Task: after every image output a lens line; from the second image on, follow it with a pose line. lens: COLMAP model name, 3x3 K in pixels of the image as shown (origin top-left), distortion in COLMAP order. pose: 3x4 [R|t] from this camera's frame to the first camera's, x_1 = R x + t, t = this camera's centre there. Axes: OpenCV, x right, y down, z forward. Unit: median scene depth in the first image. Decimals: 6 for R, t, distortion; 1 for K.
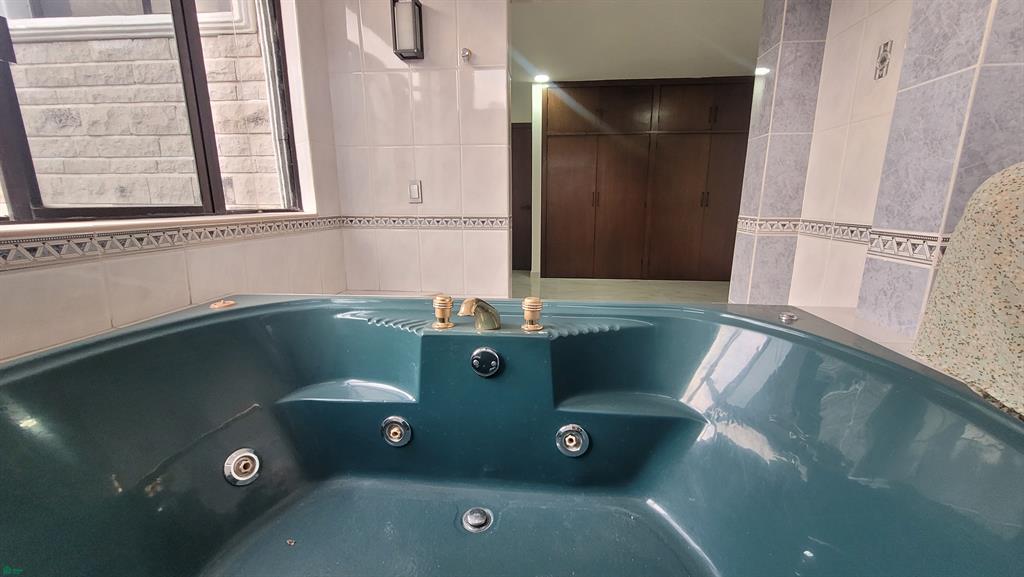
lens RADIAL K [[408.6, 0, 520.7], [0, 408.6, 287.4], [0, 0, 1]] dist [-0.000025, 0.000596]
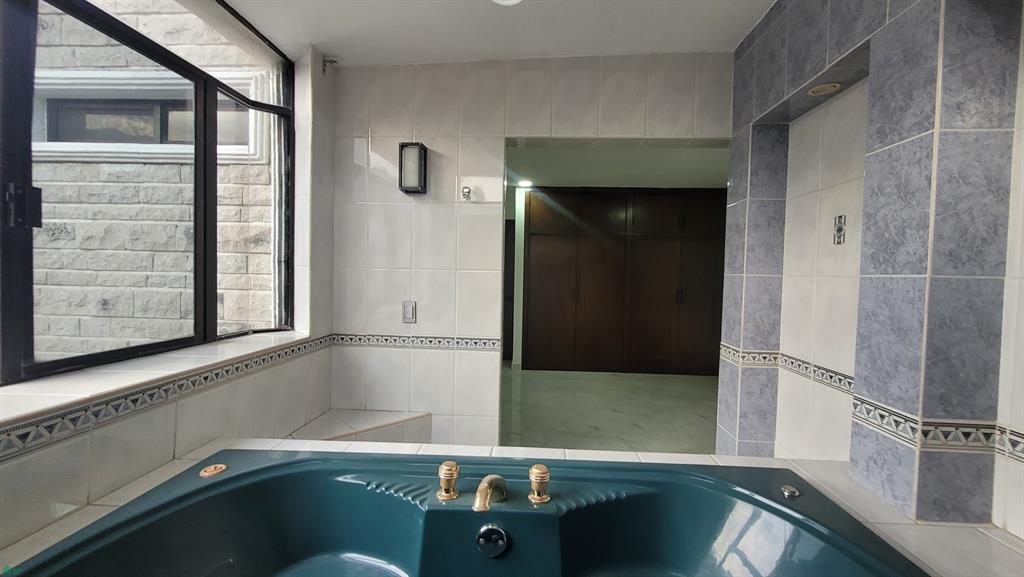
lens RADIAL K [[409.4, 0, 521.1], [0, 409.4, 291.6], [0, 0, 1]] dist [0.001272, 0.000379]
pose [[0.998234, 0.020393, 0.055787, -0.043373], [-0.010022, 0.983575, -0.180219, -0.114862], [-0.058546, 0.179342, 0.982043, -0.029843]]
